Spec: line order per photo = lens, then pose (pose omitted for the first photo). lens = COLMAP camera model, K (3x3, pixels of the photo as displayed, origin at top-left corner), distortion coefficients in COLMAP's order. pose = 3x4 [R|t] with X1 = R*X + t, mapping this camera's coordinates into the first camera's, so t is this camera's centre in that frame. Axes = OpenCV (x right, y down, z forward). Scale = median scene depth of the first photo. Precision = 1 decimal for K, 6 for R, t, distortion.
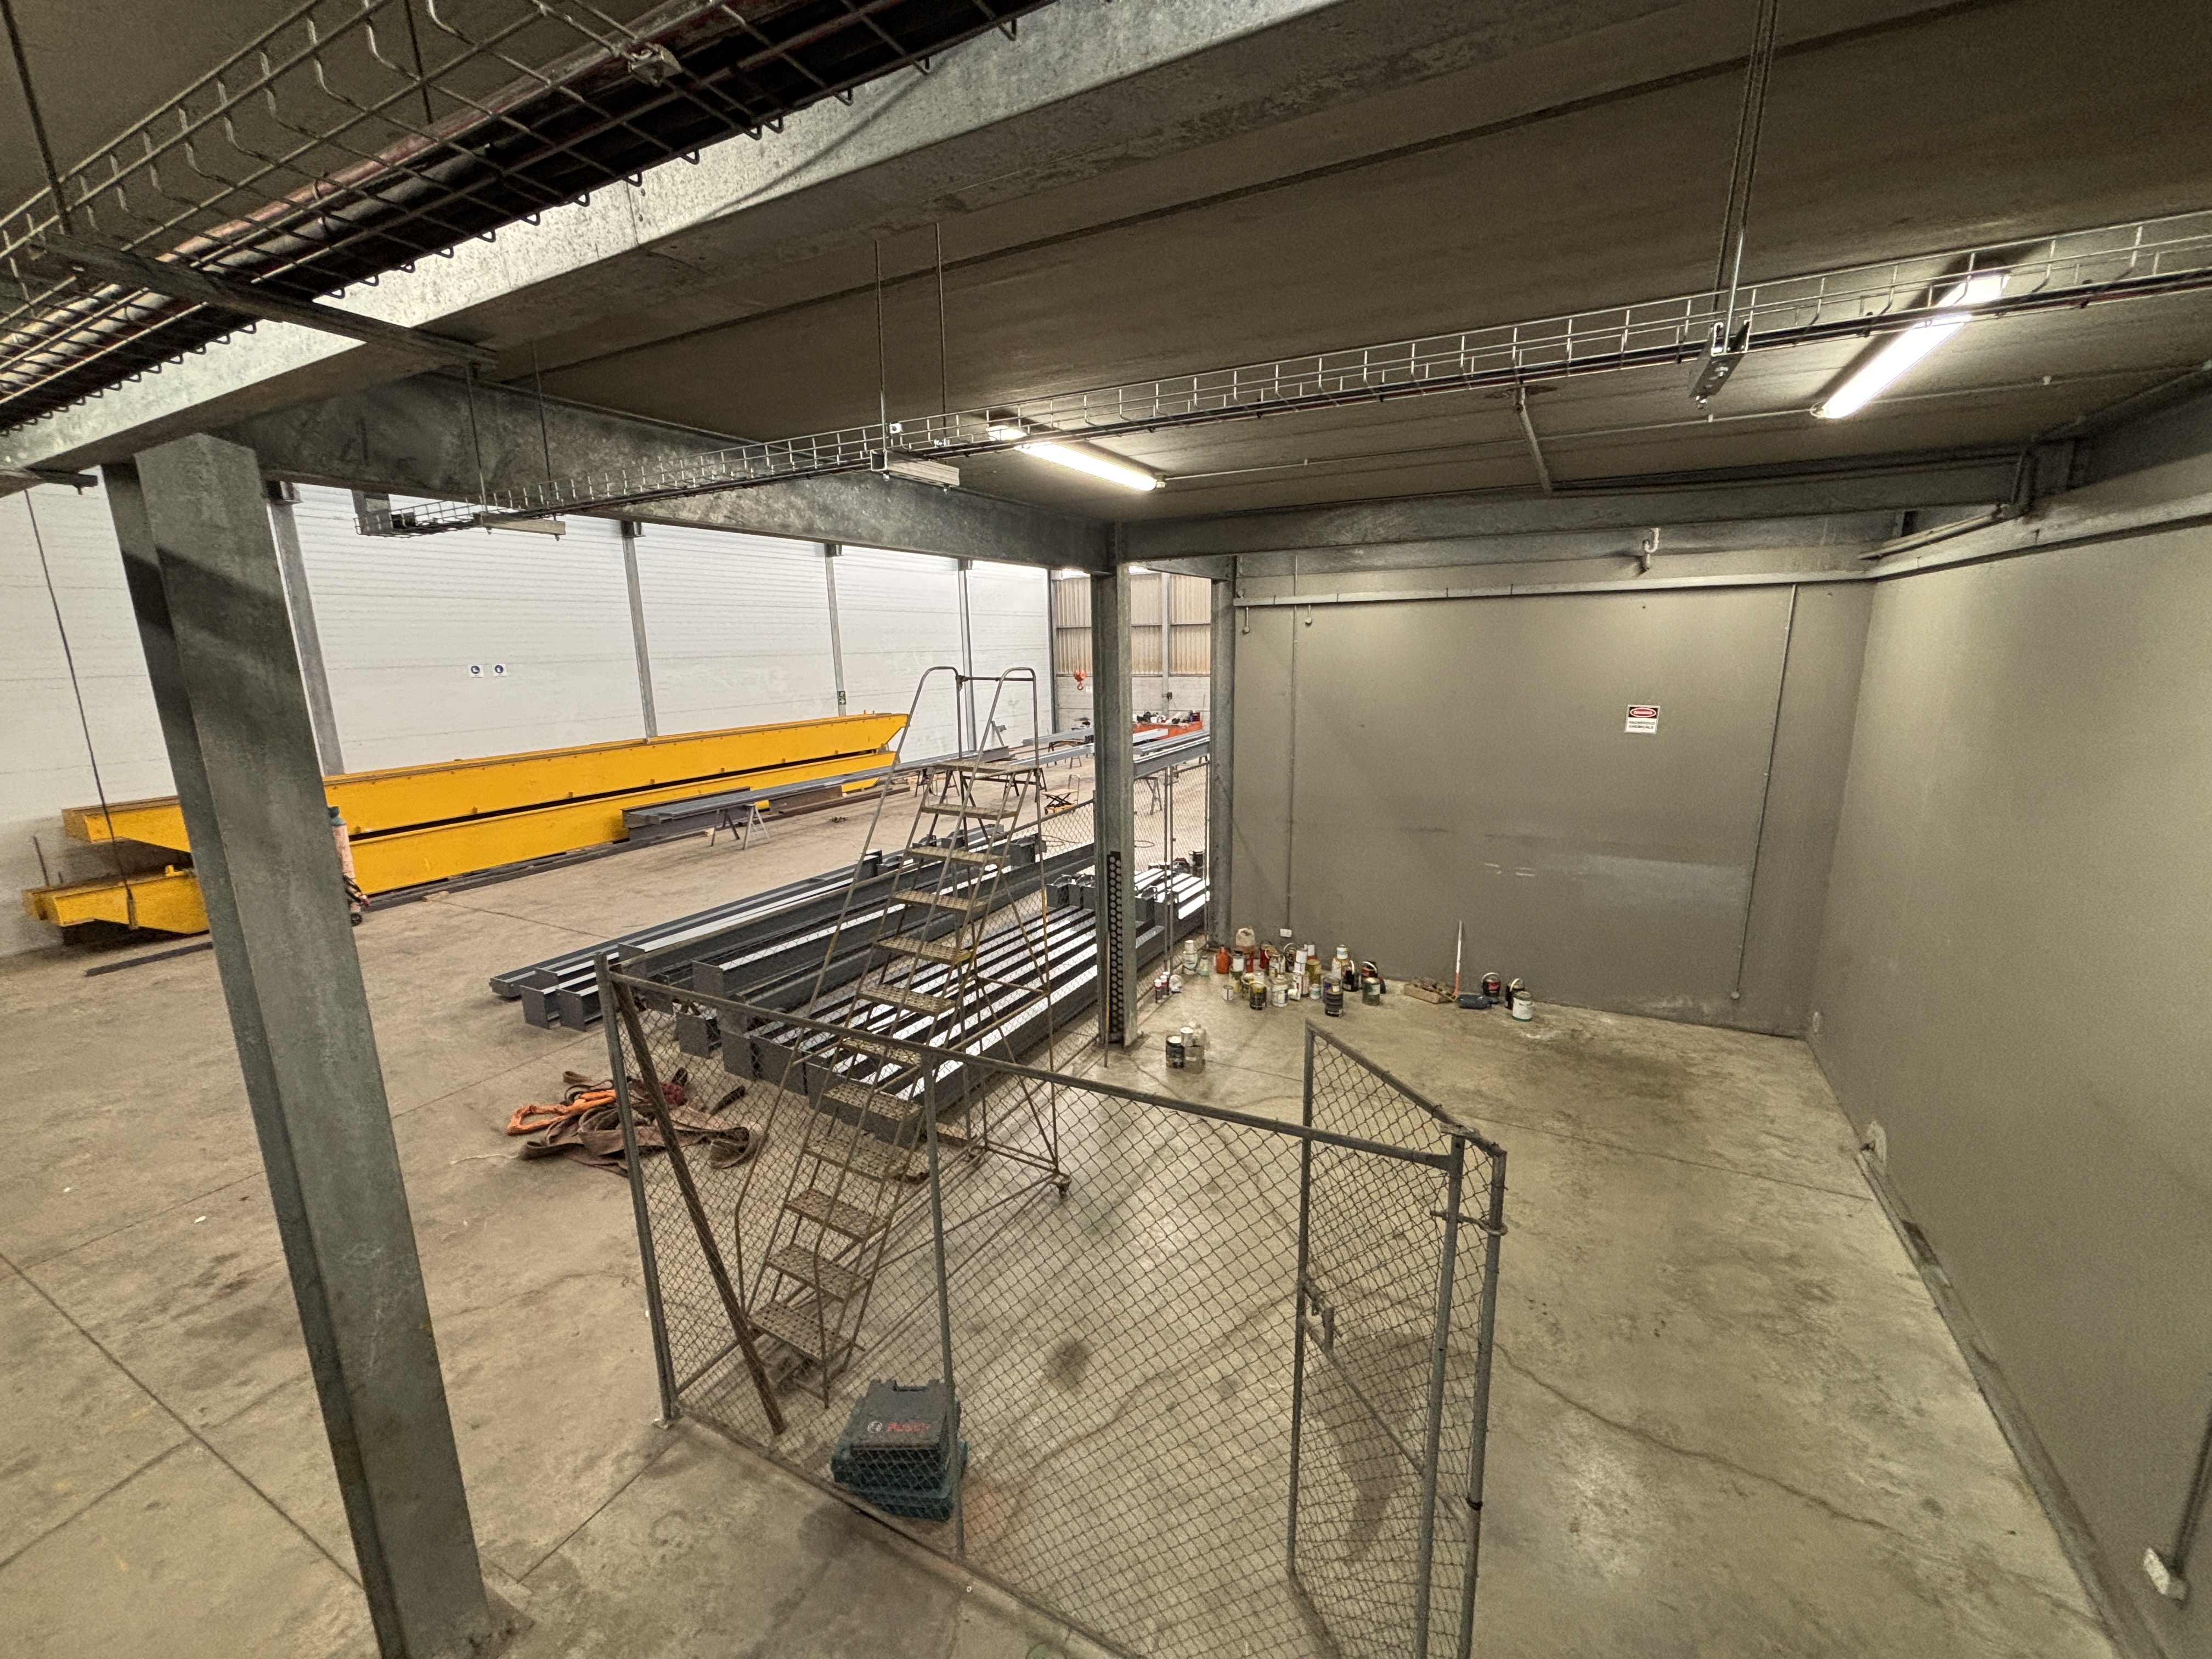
lens RADIAL K [[888.1, 0, 1083.2], [0, 888.1, 837.7], [0, 0, 1]] dist [0.002686, -0.000629]
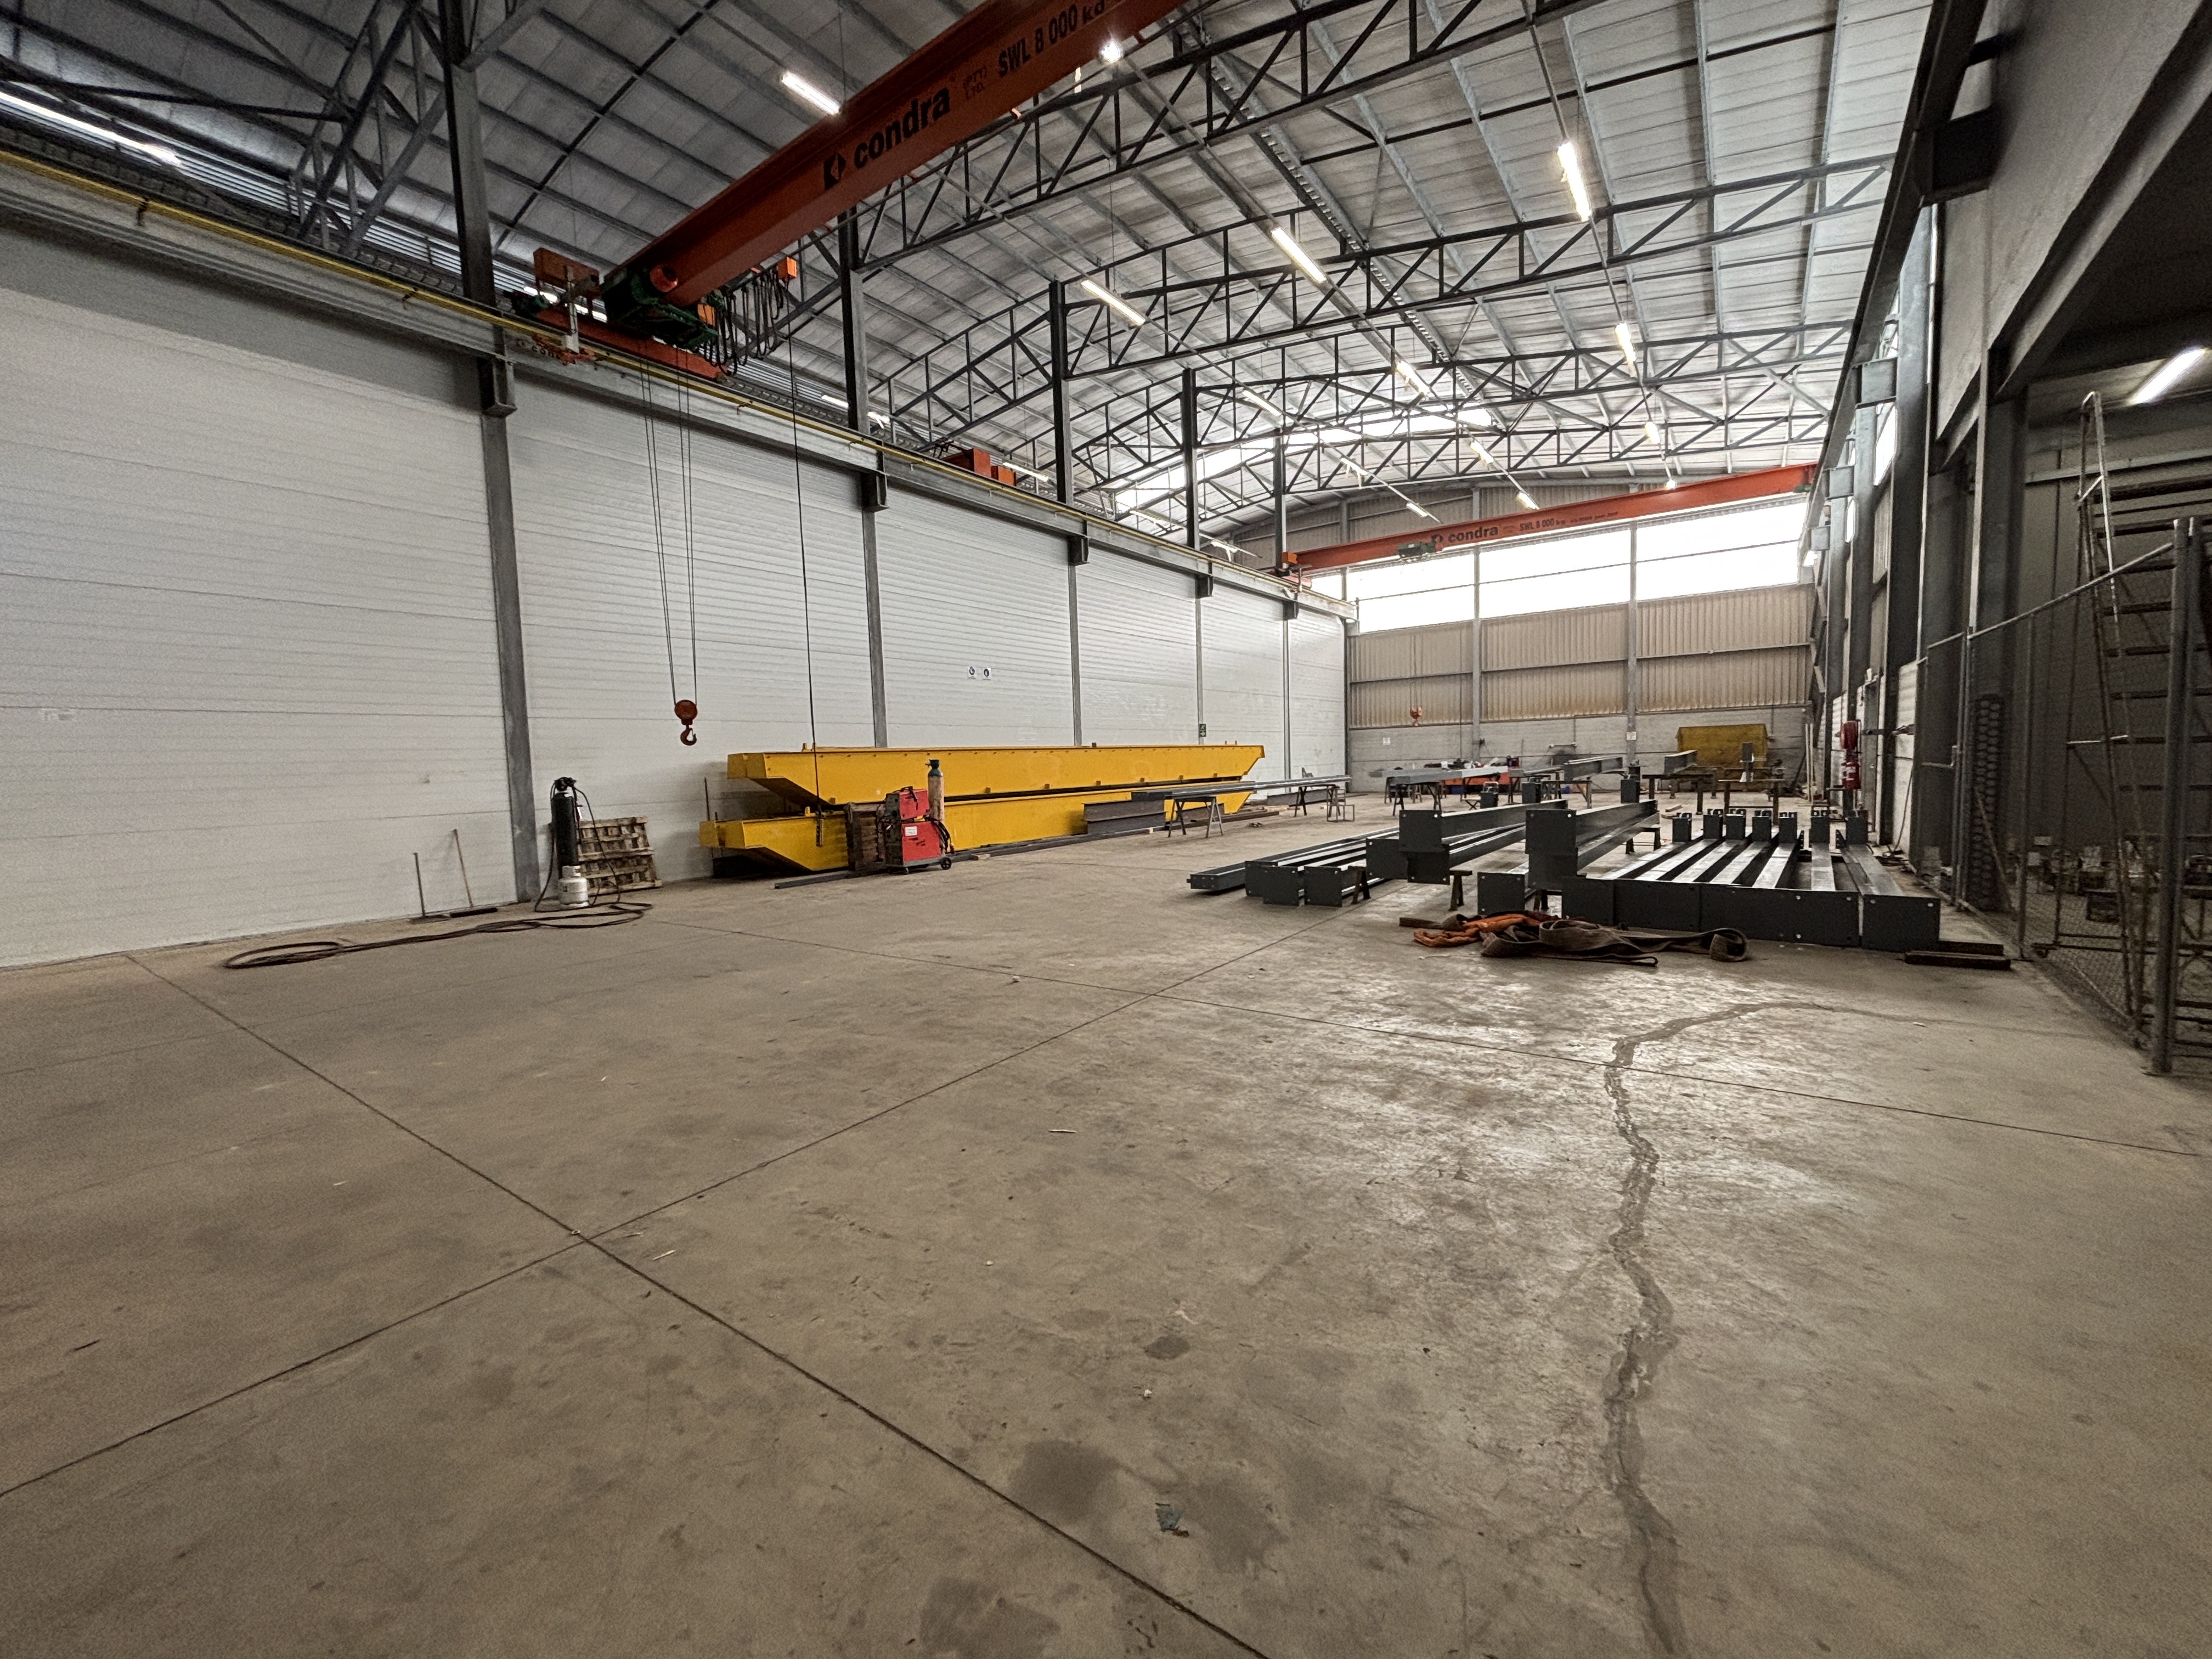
lens RADIAL K [[888.1, 0, 1122.4], [0, 888.1, 820.4], [0, 0, 1]] dist [0.002686, -0.000629]
pose [[0.991654, -0.005443, -0.128811, -0.340259], [-0.012491, 0.990353, -0.138004, 0.132524], [0.128319, 0.138461, 0.982020, -0.017714]]
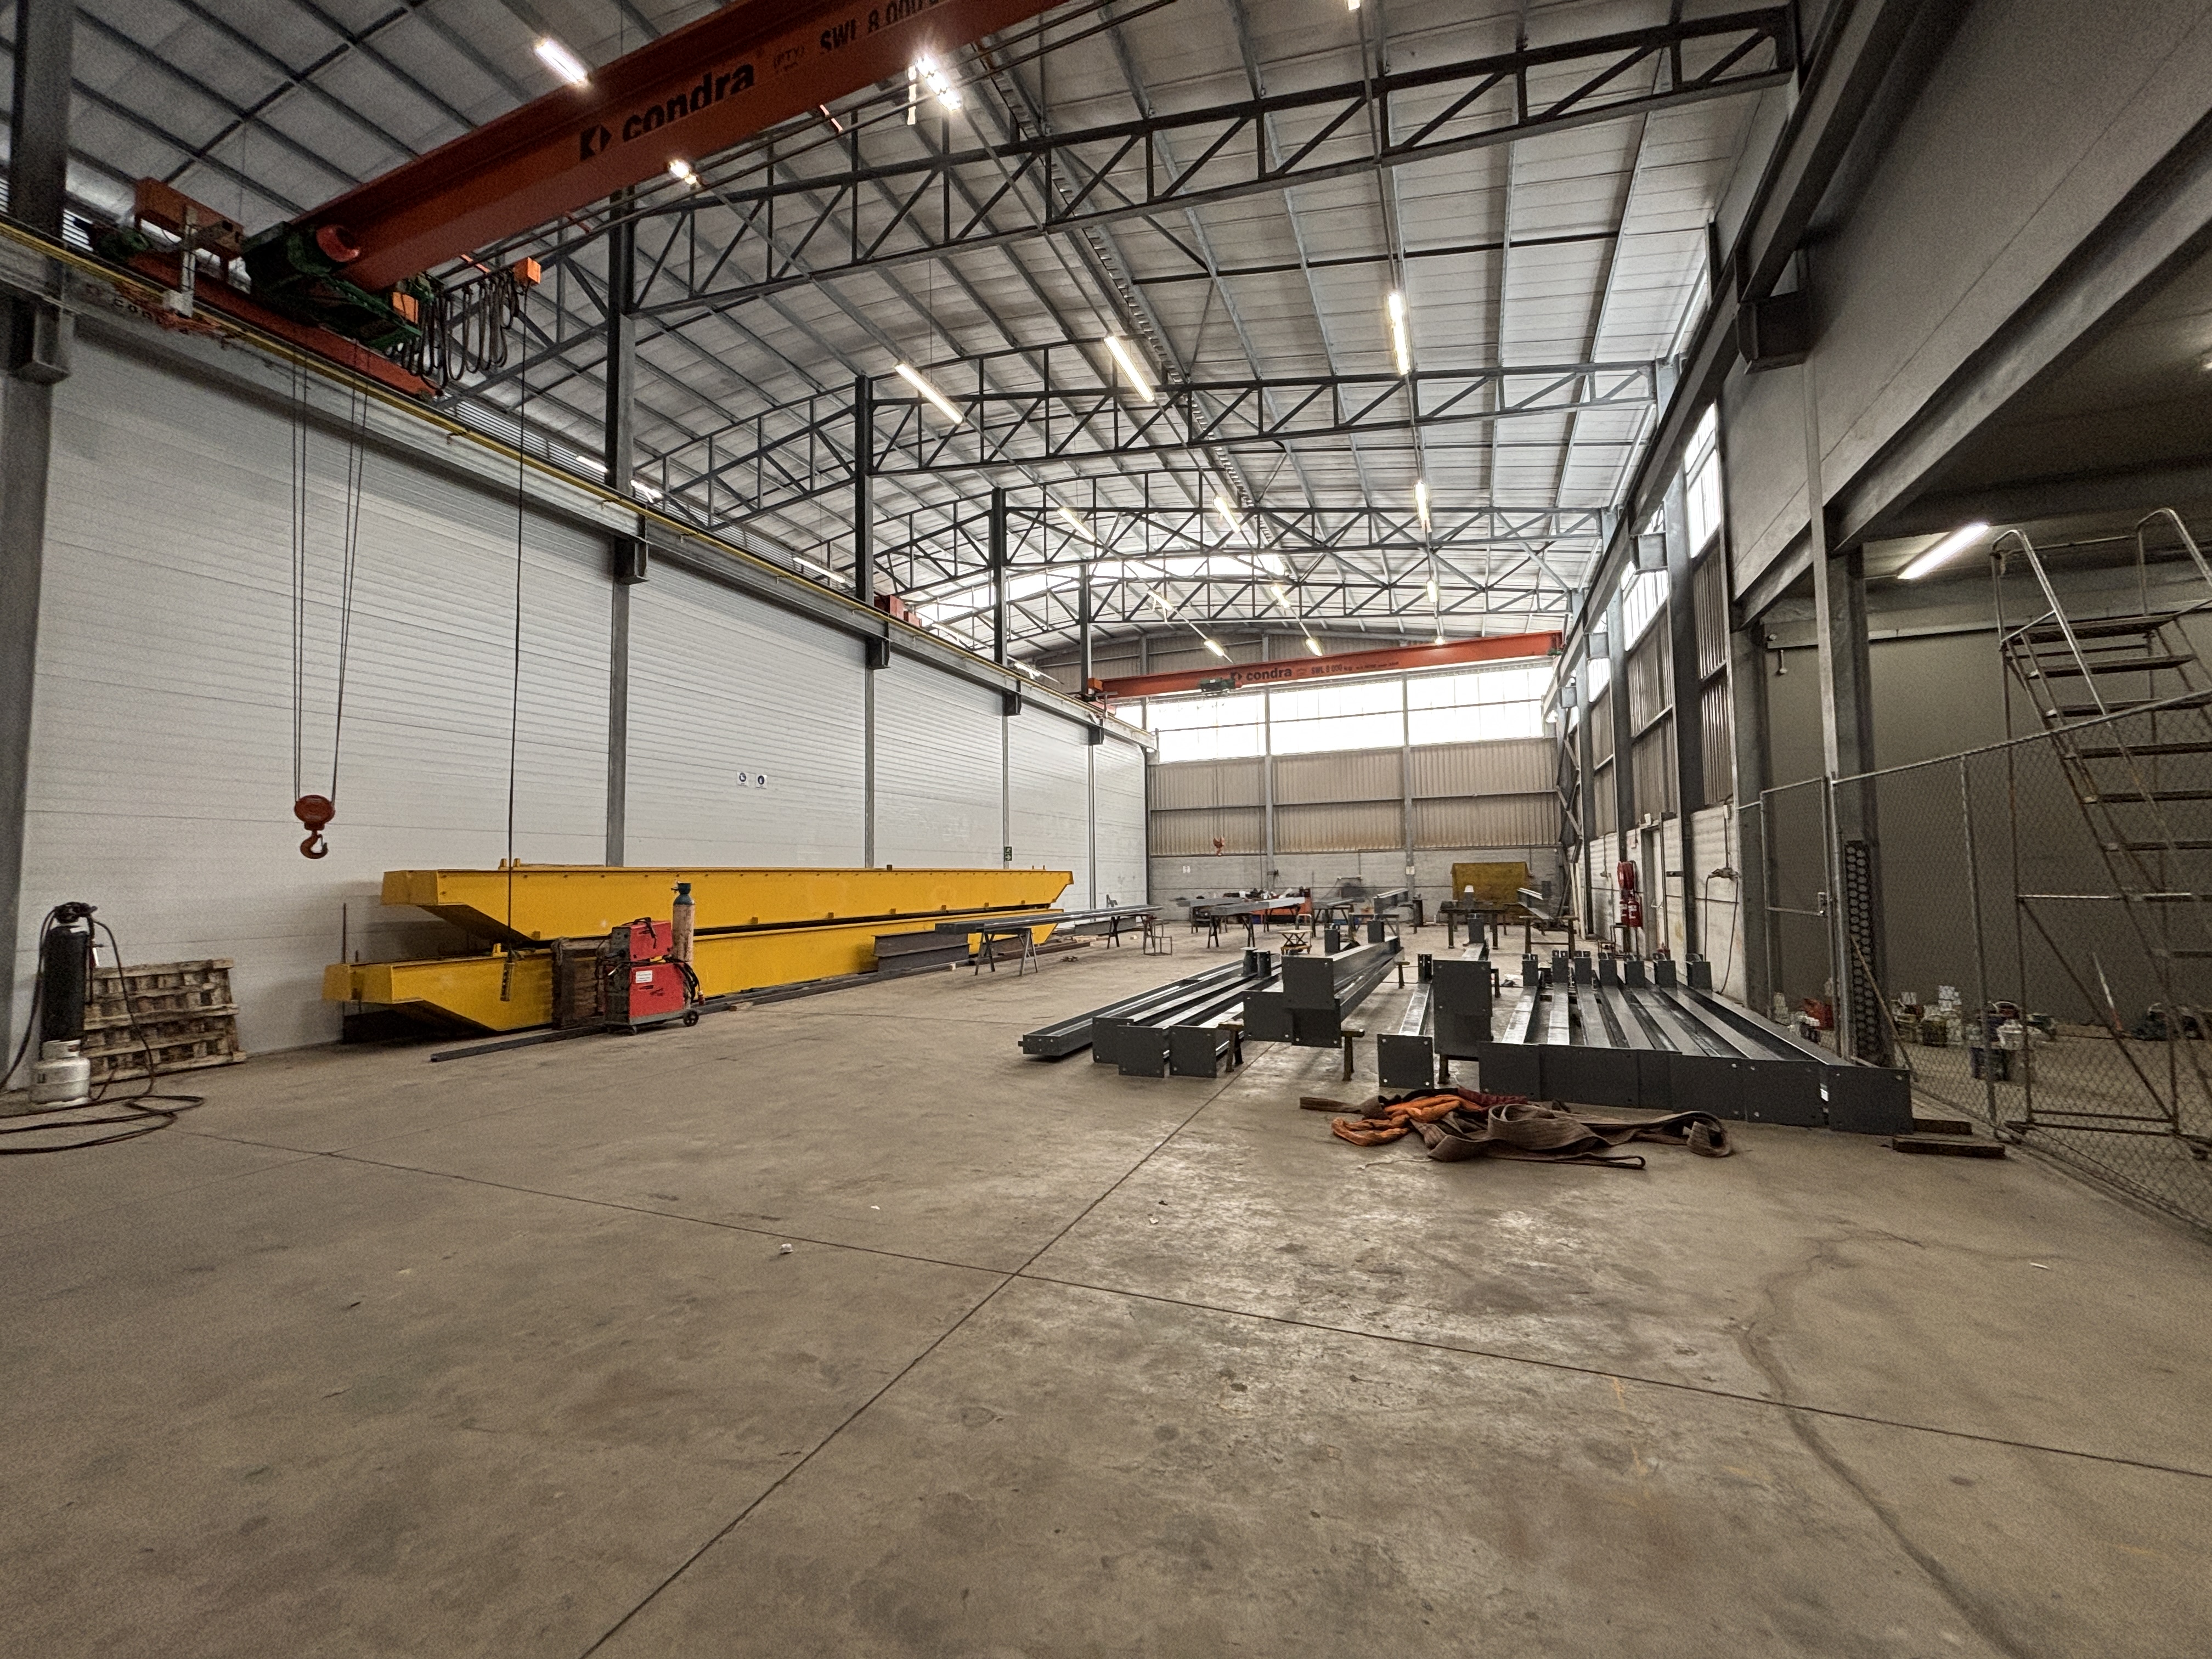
lens RADIAL K [[888.1, 0, 1115.5], [0, 888.1, 825.9], [0, 0, 1]] dist [0.002686, -0.000629]
pose [[0.994648, 0.010889, 0.102749, -0.370452], [0.017170, 0.963186, -0.268287, 0.107004], [-0.101888, 0.268615, 0.957844, 0.083360]]
